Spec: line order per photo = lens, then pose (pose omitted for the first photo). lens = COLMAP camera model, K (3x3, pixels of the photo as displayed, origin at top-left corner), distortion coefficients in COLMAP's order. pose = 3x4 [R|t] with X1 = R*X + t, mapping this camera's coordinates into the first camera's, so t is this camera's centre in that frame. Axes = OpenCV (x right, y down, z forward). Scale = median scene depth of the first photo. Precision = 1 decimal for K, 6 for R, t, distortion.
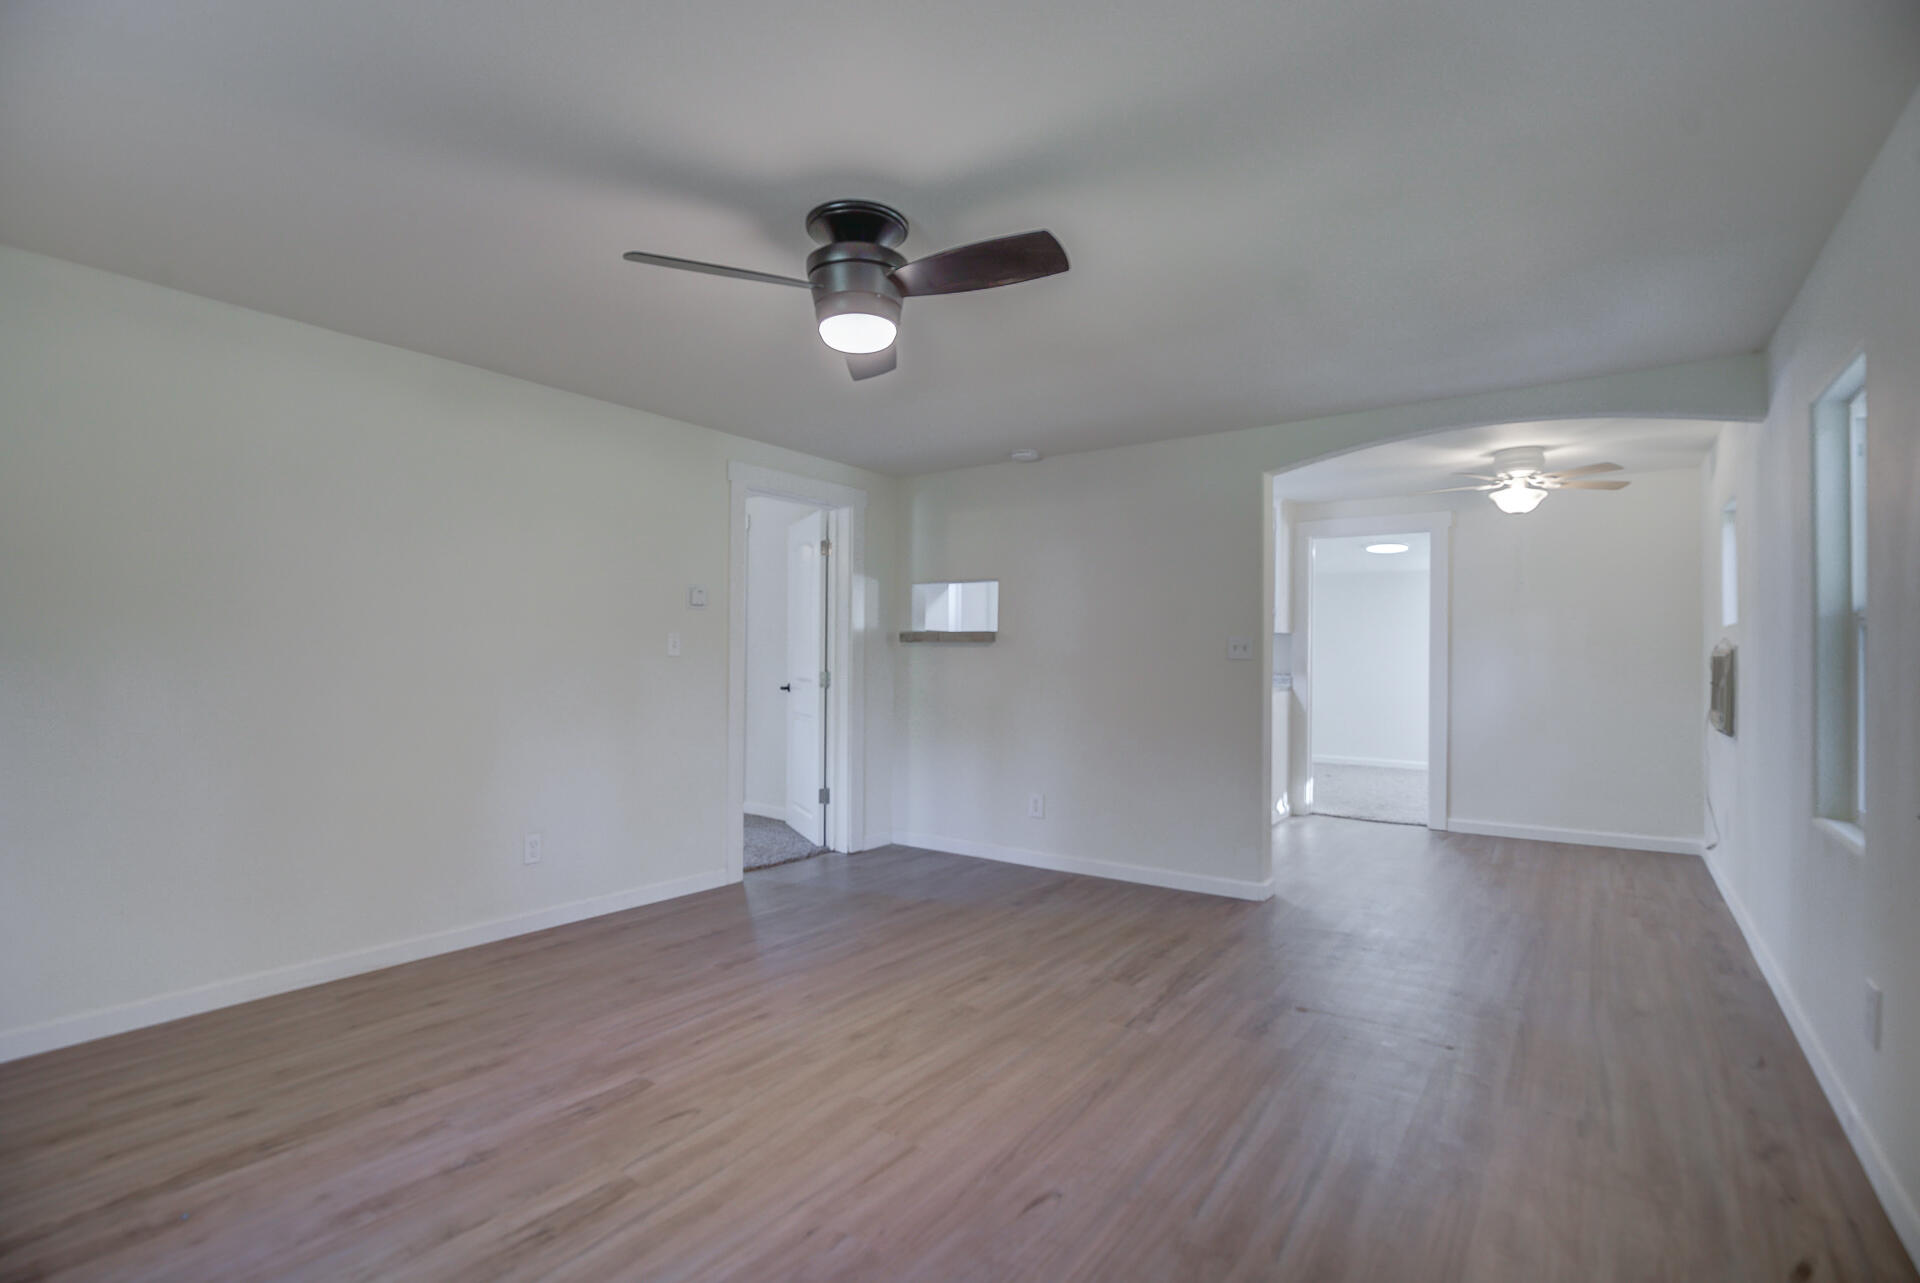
lens RADIAL K [[895.1, 0, 969.1], [0, 895.1, 647.5], [0, 0, 1]] dist [-0.031176, 0.005320]
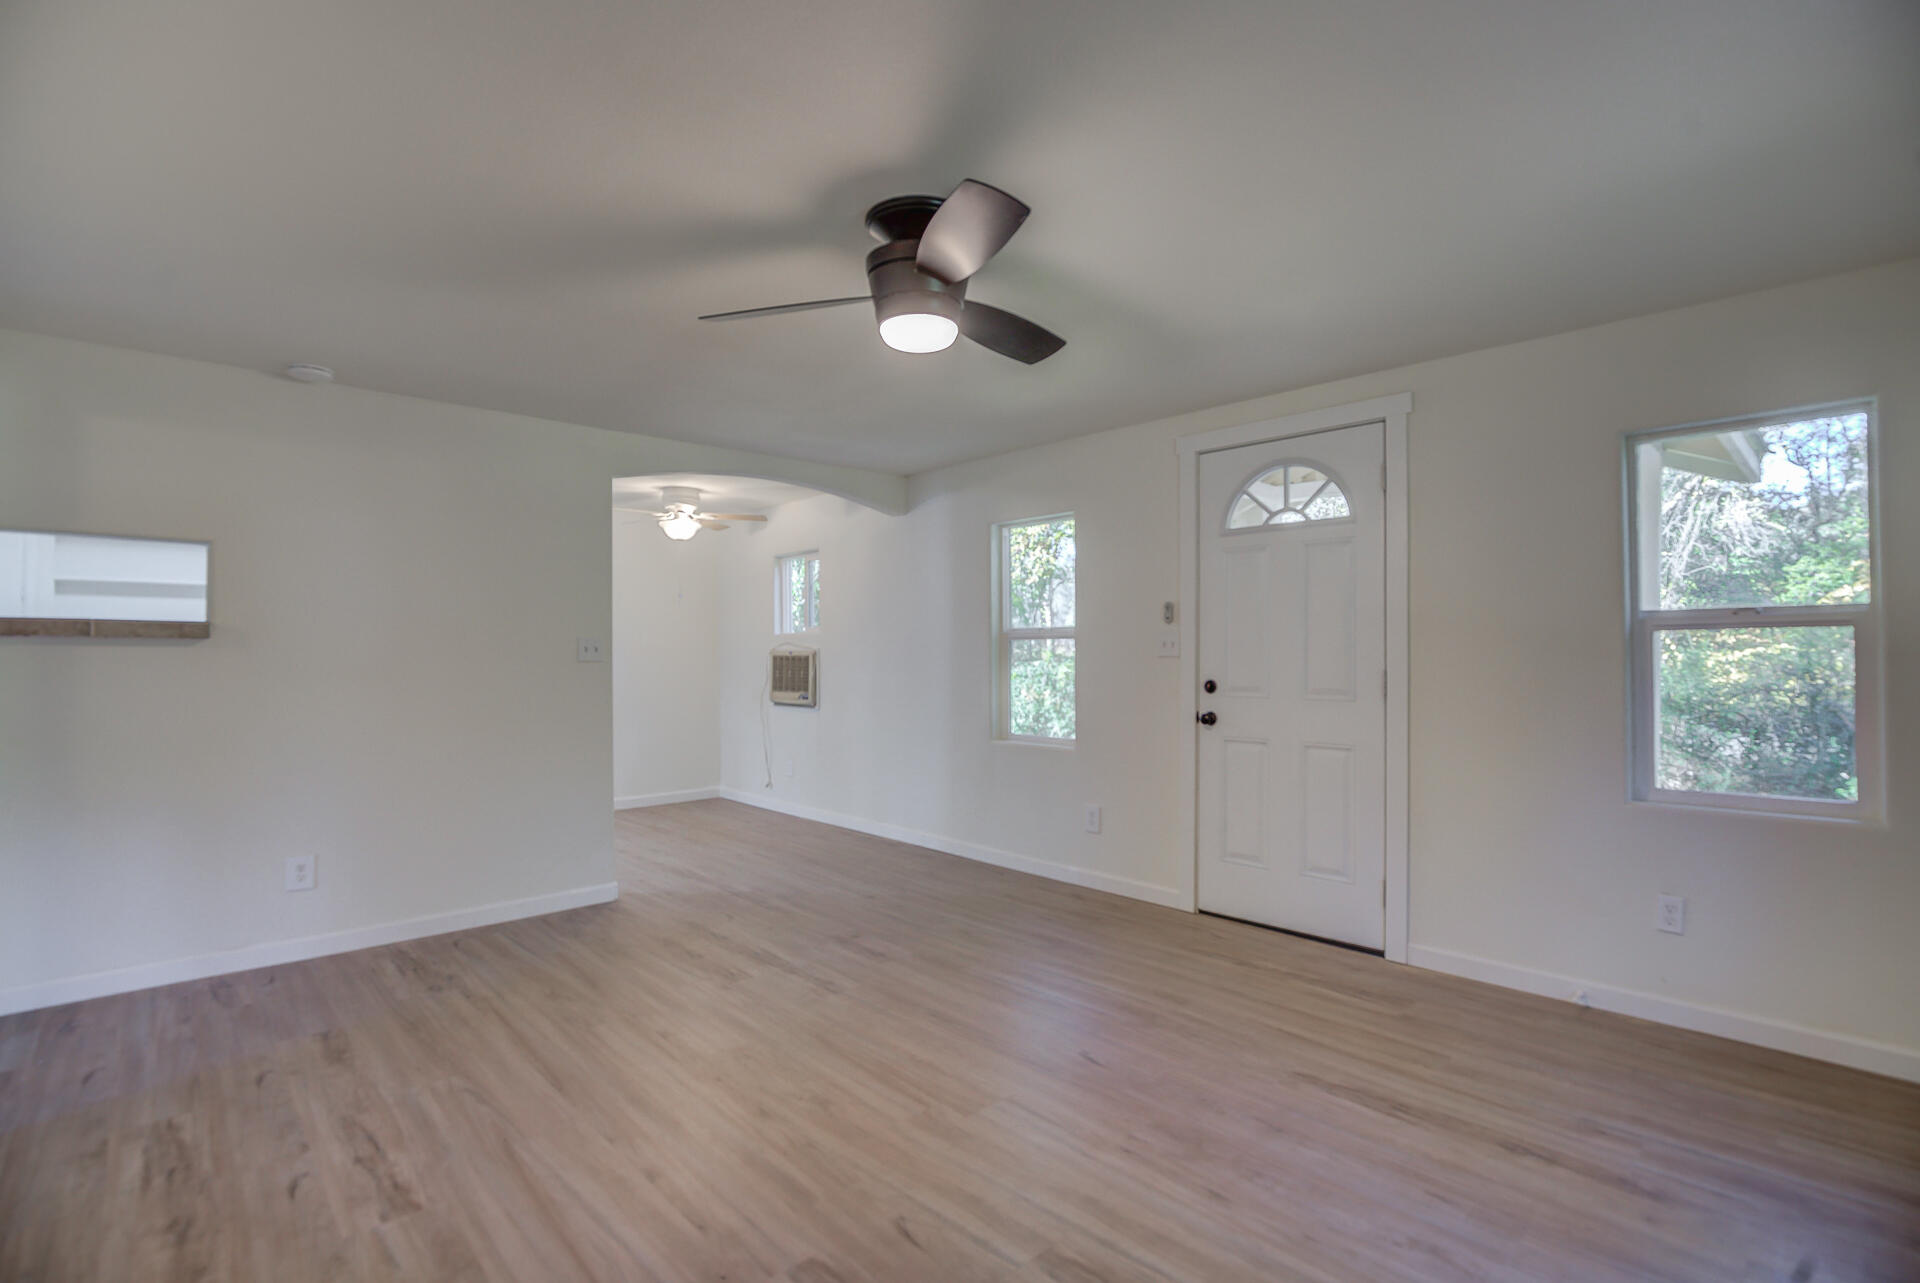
lens RADIAL K [[895.1, 0, 965.6], [0, 895.1, 650.7], [0, 0, 1]] dist [-0.031176, 0.005320]
pose [[0.192926, -0.001541, 0.981212, -0.847852], [-0.006717, 0.999973, 0.002891, -0.005556], [-0.981190, -0.007149, 0.192910, 0.604787]]
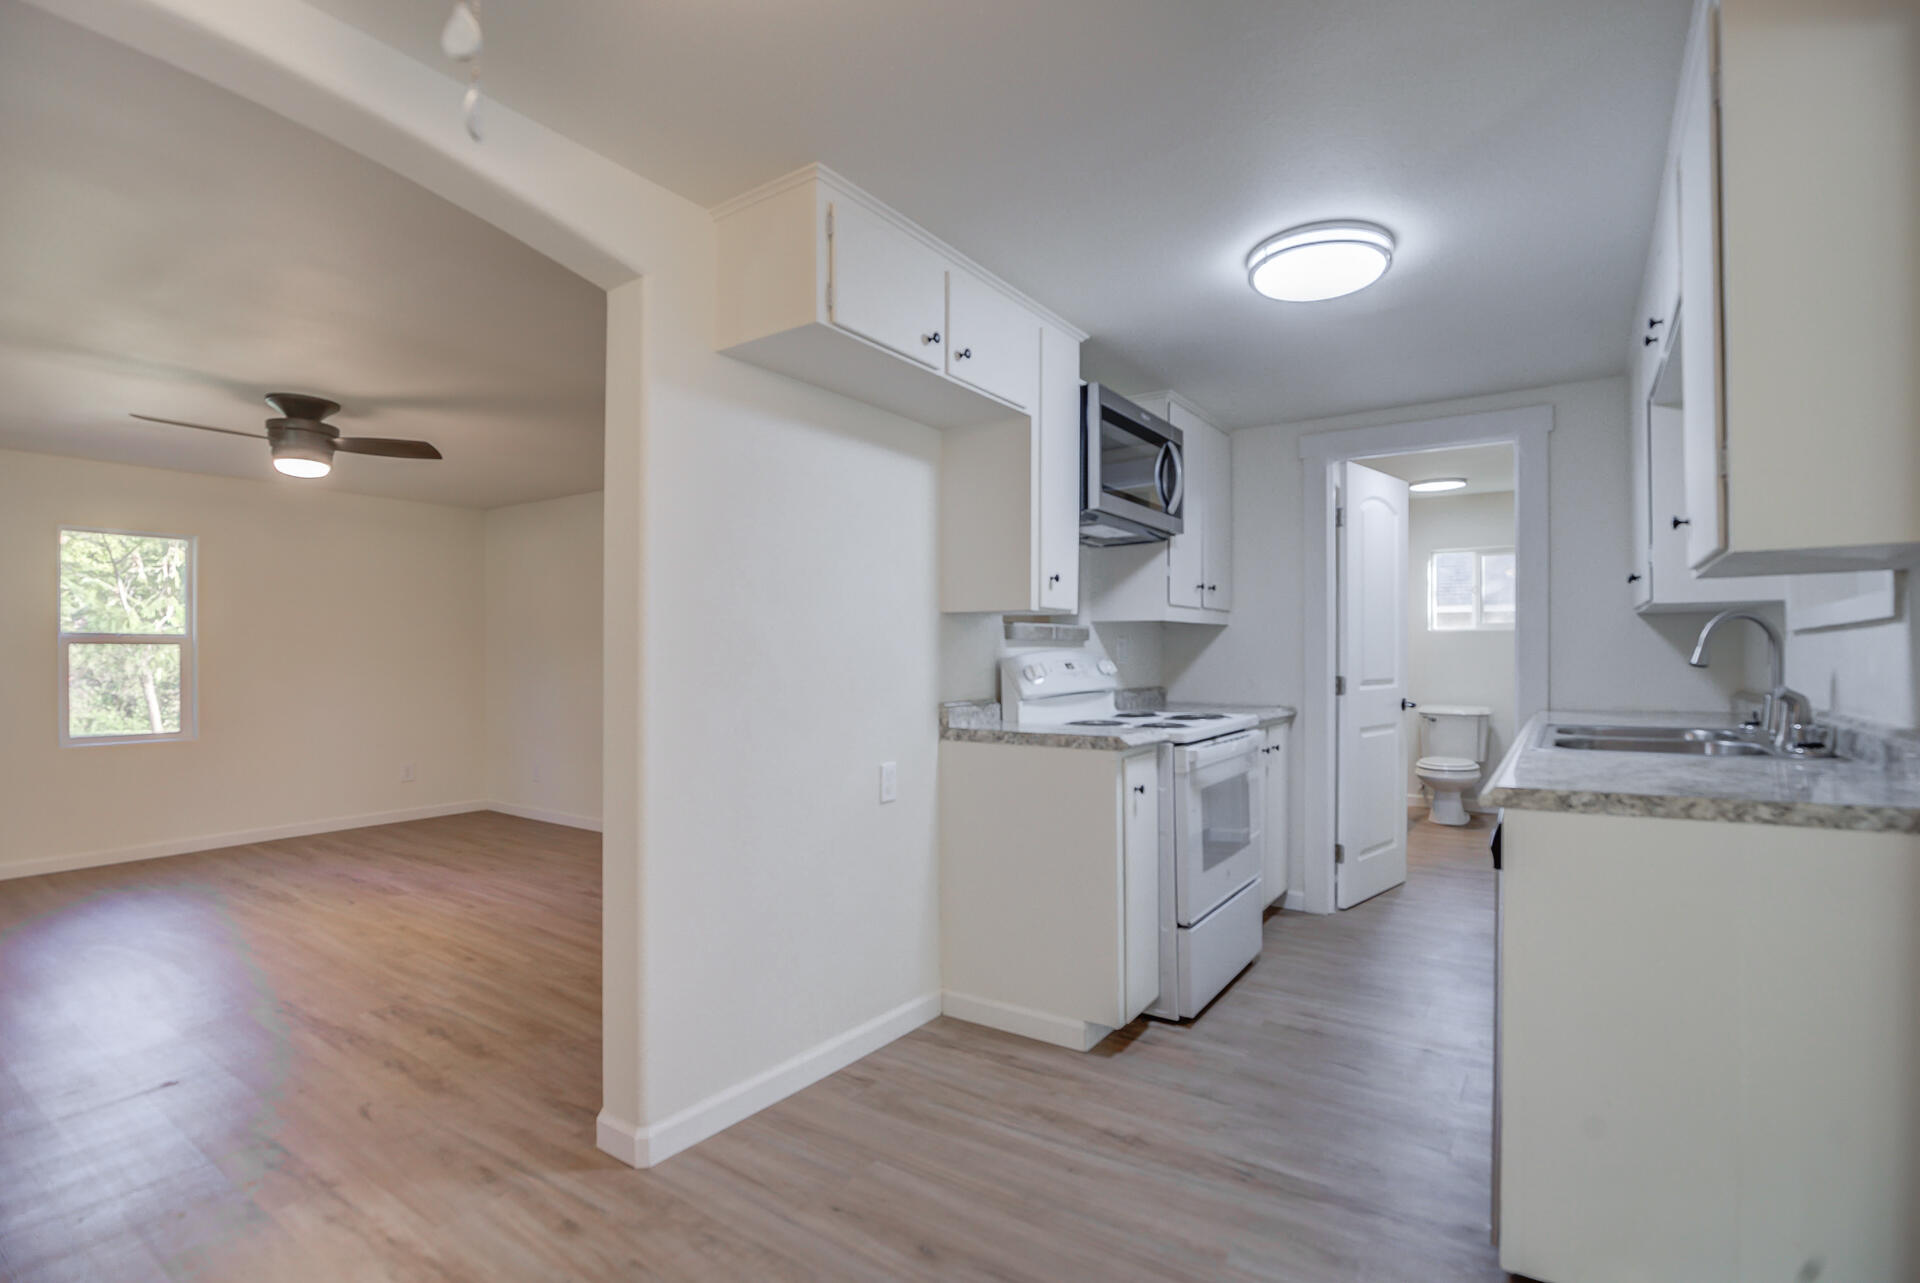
lens RADIAL K [[895.1, 0, 953.2], [0, 895.1, 647.8], [0, 0, 1]] dist [-0.031176, 0.005320]
pose [[0.012377, -0.020186, -0.999720, 1.208941], [0.006024, 0.999780, -0.020112, 0.022322], [0.999905, -0.005773, 0.012496, 1.729246]]
